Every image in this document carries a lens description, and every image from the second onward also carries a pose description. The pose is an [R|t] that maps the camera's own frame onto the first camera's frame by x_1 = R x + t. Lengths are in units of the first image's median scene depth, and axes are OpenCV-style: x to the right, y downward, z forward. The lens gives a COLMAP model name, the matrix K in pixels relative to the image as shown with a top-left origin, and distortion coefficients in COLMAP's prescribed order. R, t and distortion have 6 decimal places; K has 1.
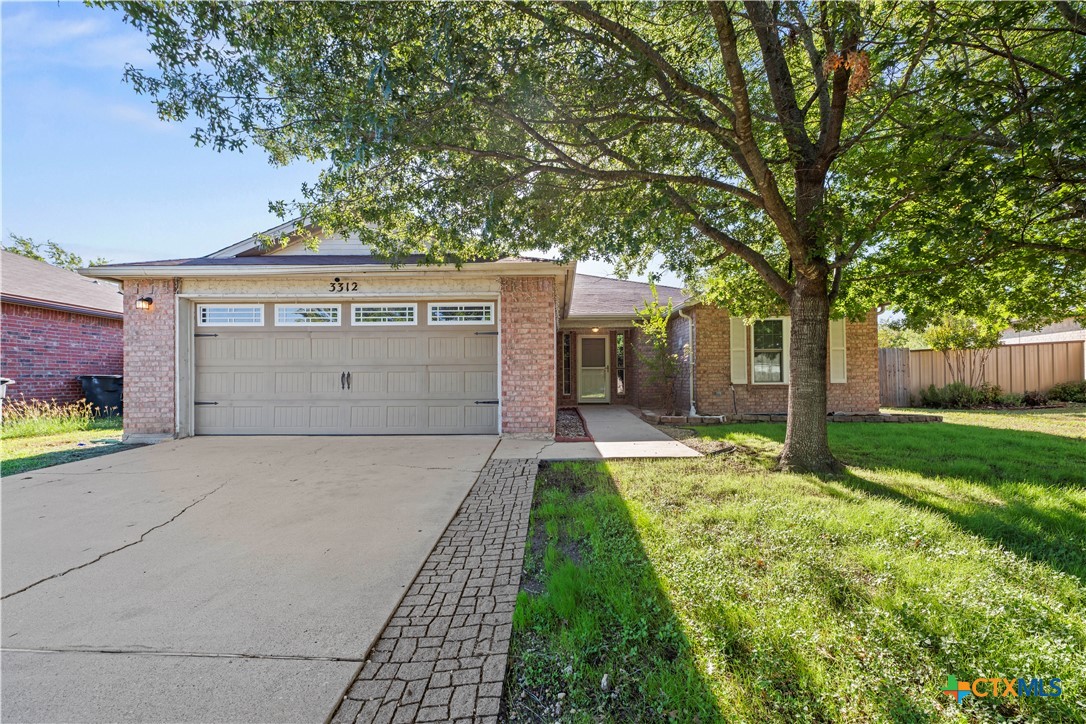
lens RADIAL K [[428.5, 0, 543.7], [0, 428.5, 363.8], [0, 0, 1]] dist [0.000570, -0.000505]
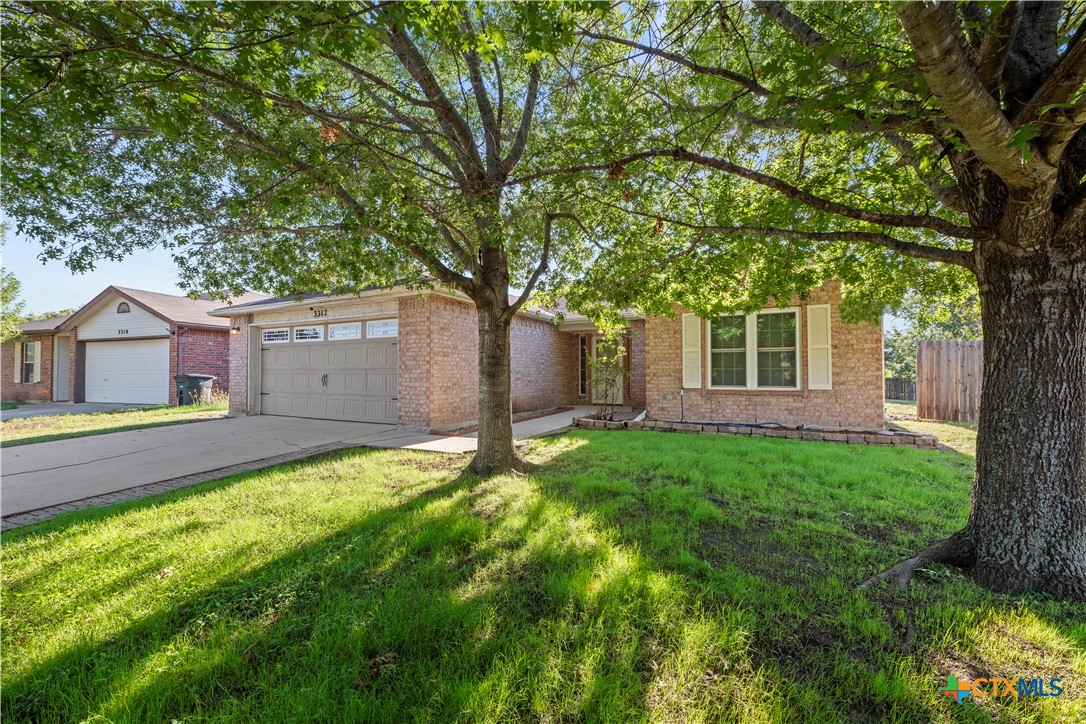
lens RADIAL K [[428.5, 0, 543.2], [0, 428.5, 362.2], [0, 0, 1]] dist [0.000570, -0.000505]
pose [[0.895102, -0.006278, -0.445817, 0.792929], [0.007496, 0.999971, 0.000969, -0.015097], [0.445798, -0.004209, 0.895124, 0.070372]]
